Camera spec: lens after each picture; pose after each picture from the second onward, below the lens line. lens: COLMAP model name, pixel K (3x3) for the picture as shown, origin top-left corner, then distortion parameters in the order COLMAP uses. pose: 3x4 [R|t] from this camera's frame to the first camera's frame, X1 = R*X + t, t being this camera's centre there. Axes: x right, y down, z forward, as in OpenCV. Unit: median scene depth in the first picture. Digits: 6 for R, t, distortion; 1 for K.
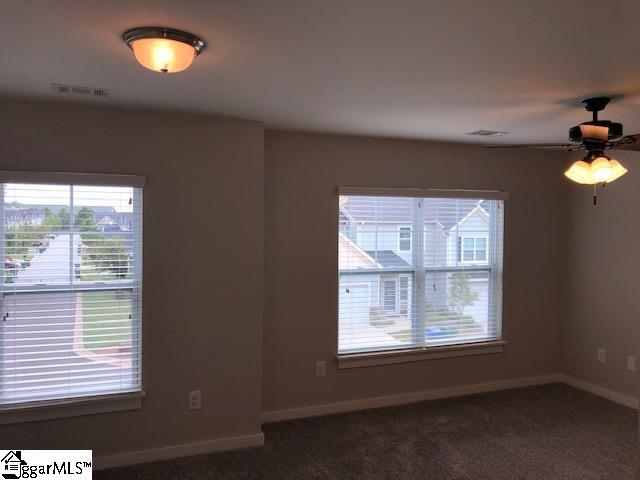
lens RADIAL K [[520.1, 0, 320.0], [0, 520.1, 240.0], [0, 0, 1]] dist [0.008171, 0.006894]
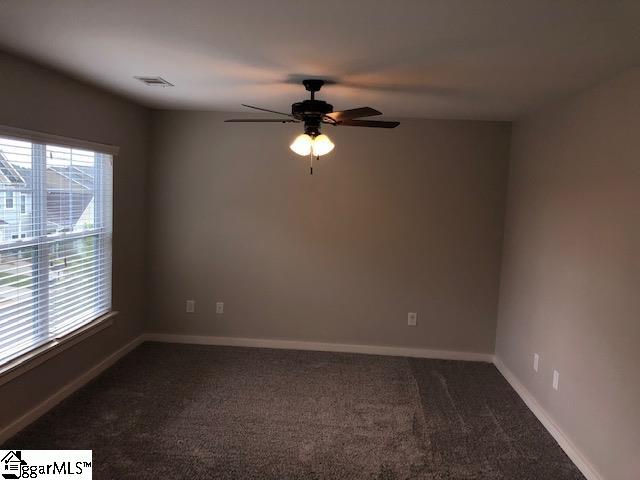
lens RADIAL K [[536.4, 0, 320.0], [0, 536.4, 240.0], [0, 0, 1]] dist [0.003546, 0.001347]
pose [[0.437802, -0.084519, 0.895090, -0.403600], [-0.005262, 0.995314, 0.096556, -0.029049], [-0.899056, -0.046983, 0.435306, 0.353937]]
